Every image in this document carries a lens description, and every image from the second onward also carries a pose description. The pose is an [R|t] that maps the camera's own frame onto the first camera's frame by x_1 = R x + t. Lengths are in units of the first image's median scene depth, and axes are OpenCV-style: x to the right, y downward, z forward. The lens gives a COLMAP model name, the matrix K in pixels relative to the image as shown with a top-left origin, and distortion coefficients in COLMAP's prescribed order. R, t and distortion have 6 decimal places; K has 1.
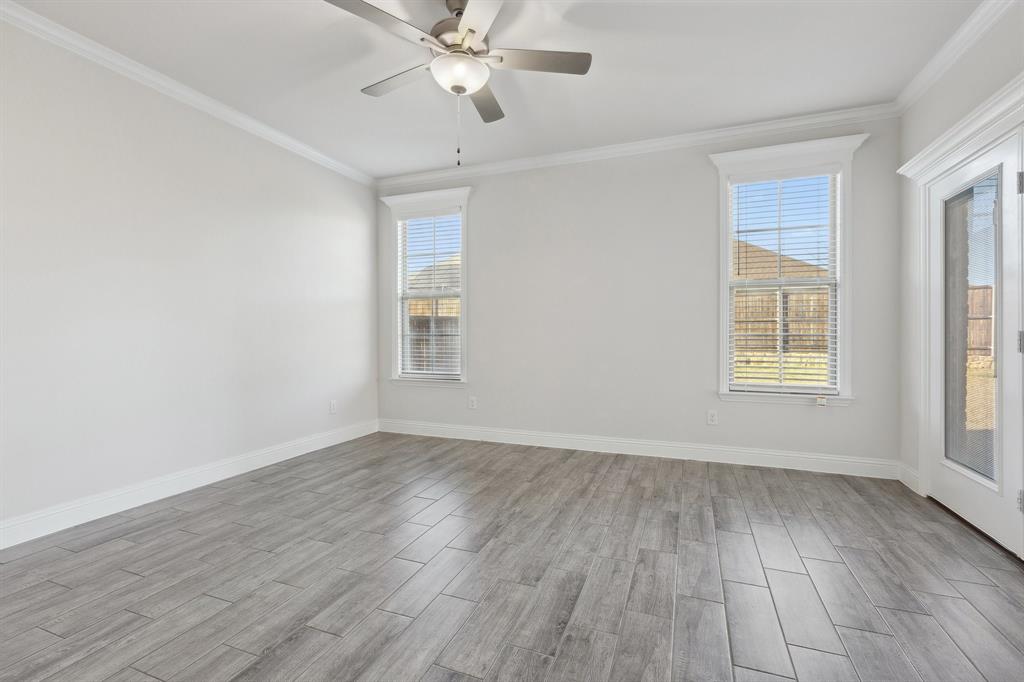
lens RADIAL K [[441.8, 0, 512.0], [0, 441.8, 341.0], [0, 0, 1]] dist [-0.000881, -0.000119]
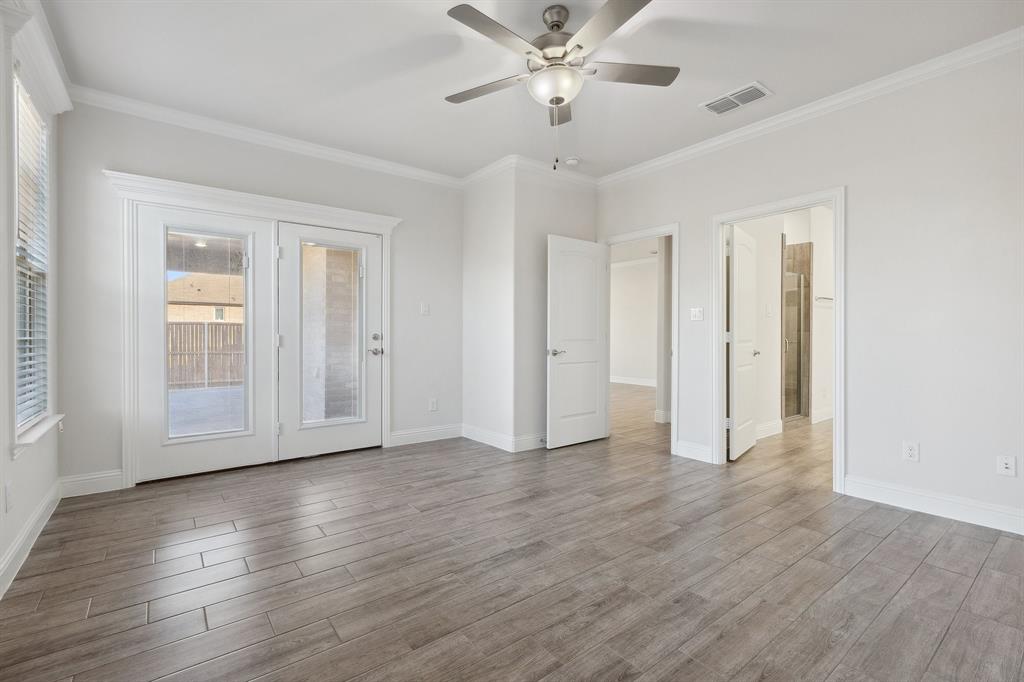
lens RADIAL K [[469.6, 0, 512.0], [0, 469.6, 341.0], [0, 0, 1]] dist [-0.003404, -0.000562]
pose [[-0.854685, -0.008195, 0.519082, -0.567146], [0.009748, 0.999446, 0.031828, -0.036932], [-0.519055, 0.032263, -0.854132, 1.880721]]
